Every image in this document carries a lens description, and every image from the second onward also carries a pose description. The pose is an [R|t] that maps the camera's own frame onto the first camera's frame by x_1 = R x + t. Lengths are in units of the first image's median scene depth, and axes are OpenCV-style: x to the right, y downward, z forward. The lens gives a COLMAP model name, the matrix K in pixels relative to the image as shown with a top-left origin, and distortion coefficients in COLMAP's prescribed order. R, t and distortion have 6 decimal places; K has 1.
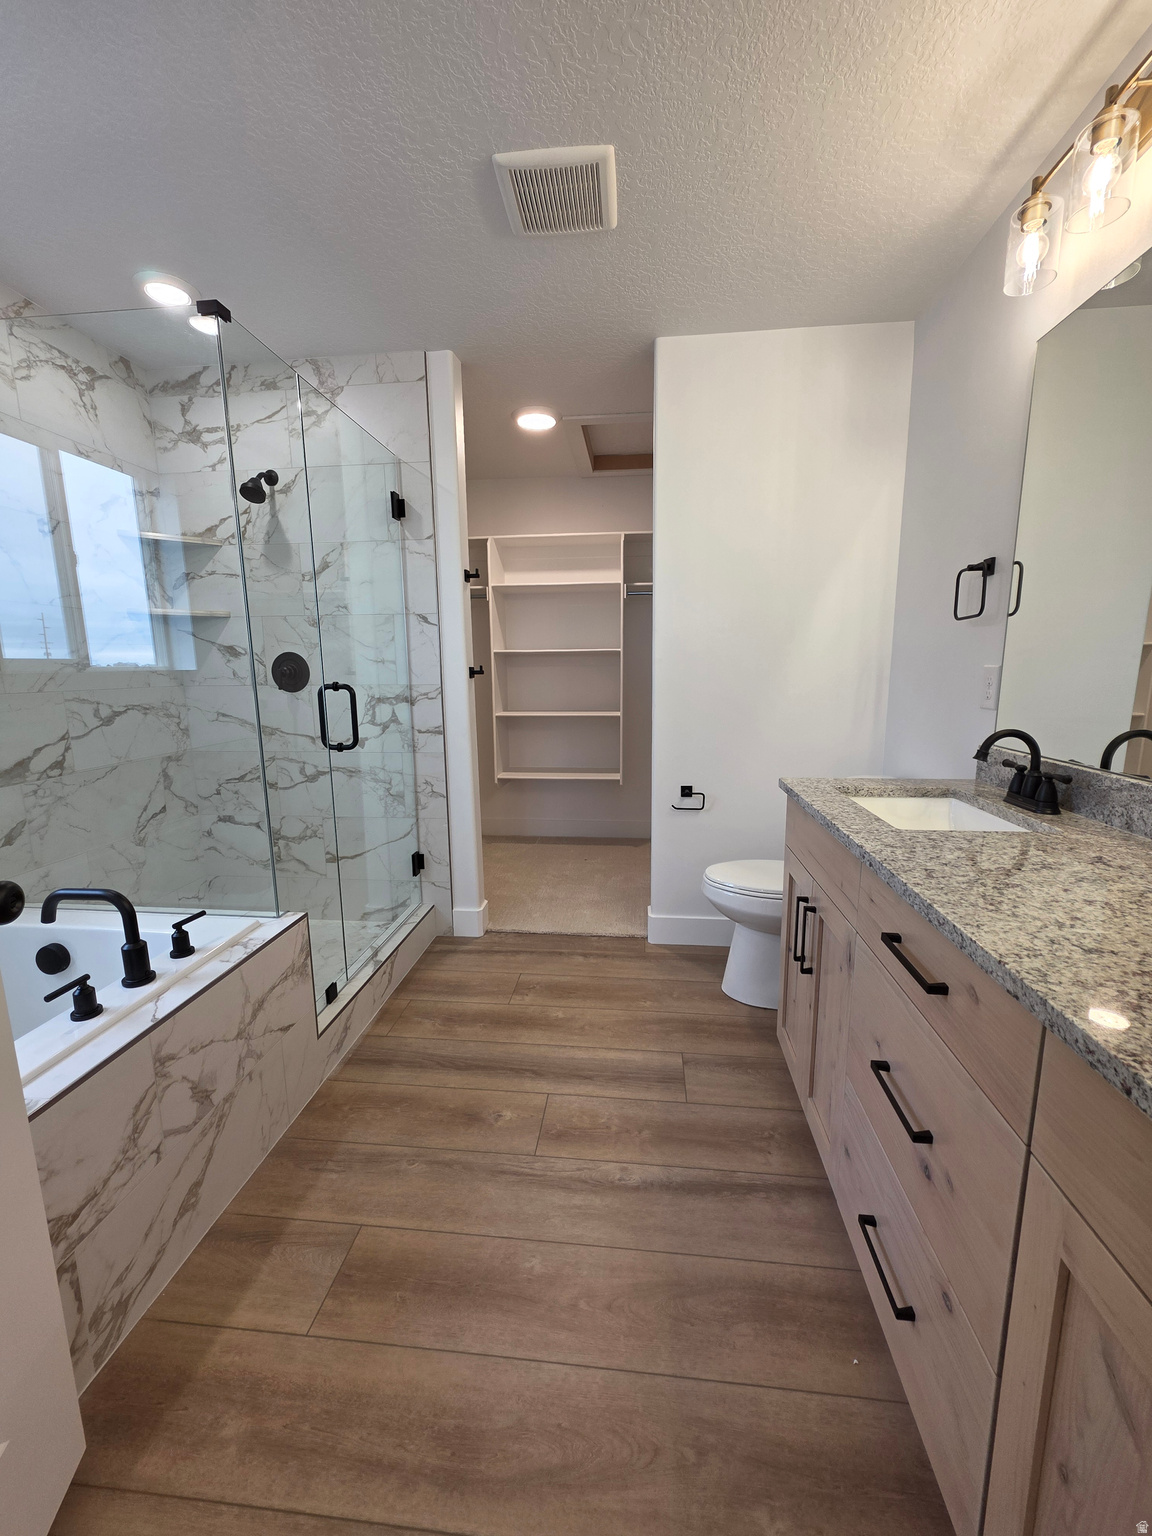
lens RADIAL K [[609.9, 0, 583.2], [0, 609.9, 773.6], [0, 0, 1]] dist [0.002299, 0.000271]
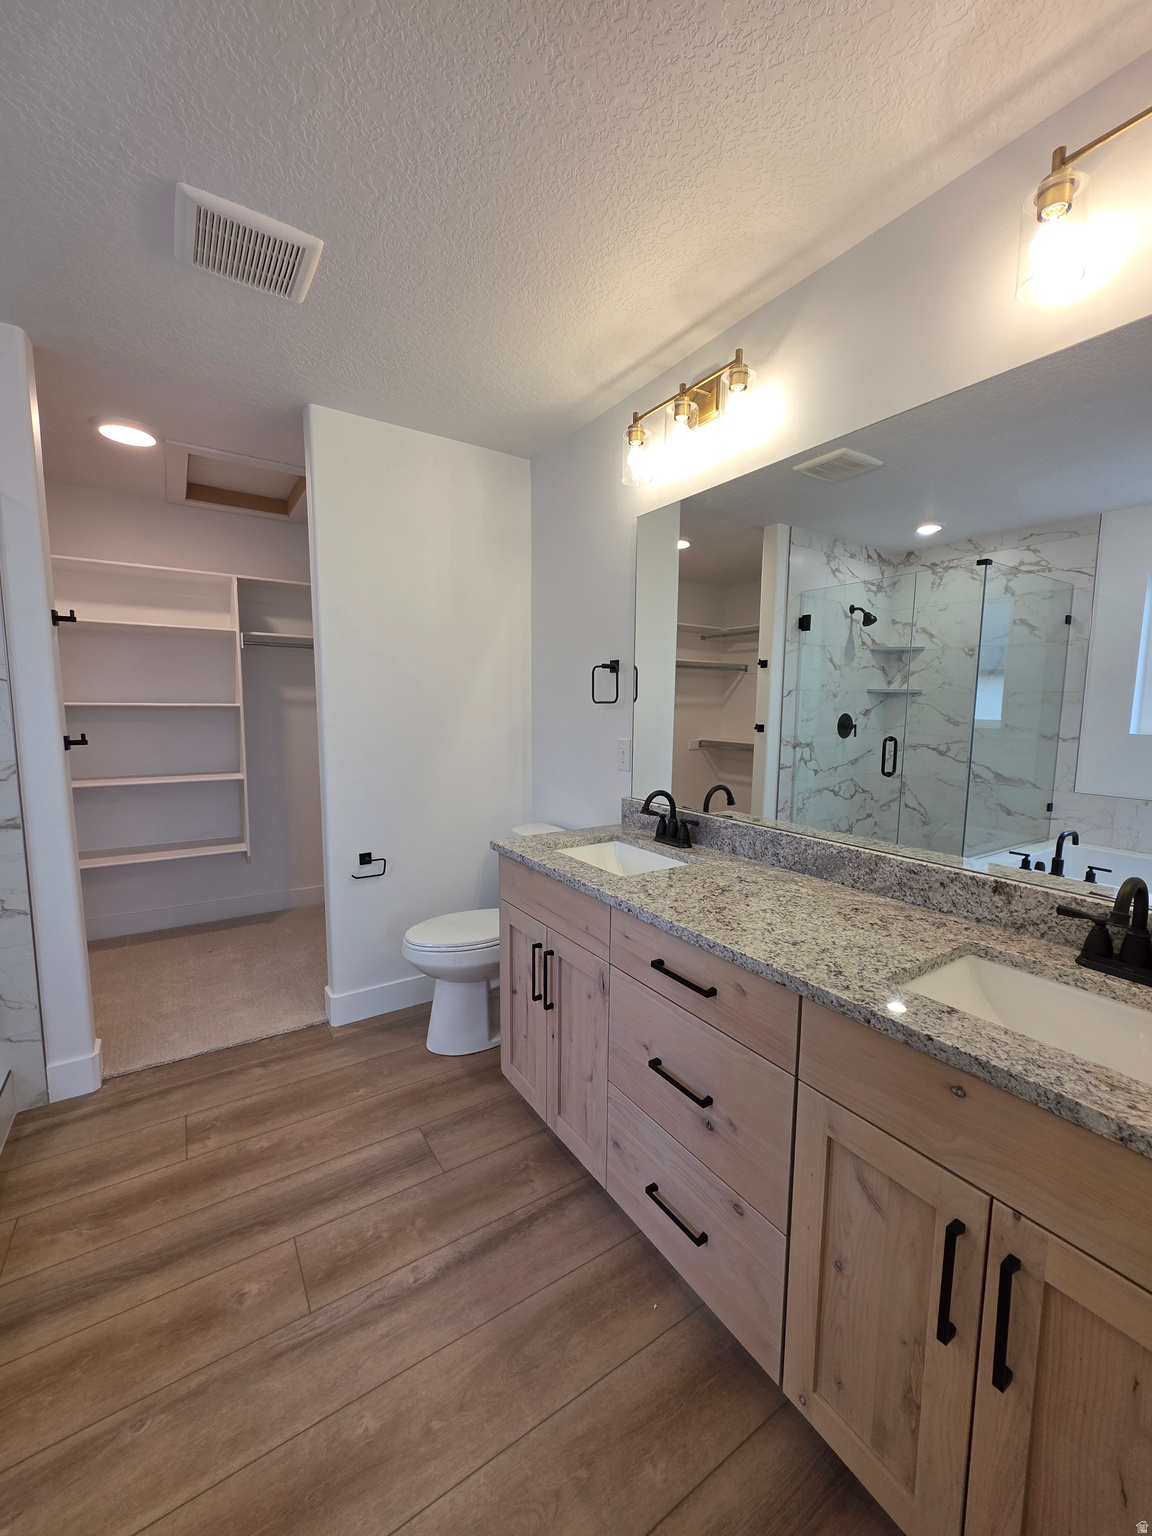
lens RADIAL K [[609.9, 0, 581.2], [0, 609.9, 772.8], [0, 0, 1]] dist [0.002299, 0.000271]
pose [[0.773239, -0.056146, 0.631624, -0.290256], [0.093704, 0.995254, -0.026244, -0.083292], [-0.627153, 0.079479, 0.774831, 0.020655]]
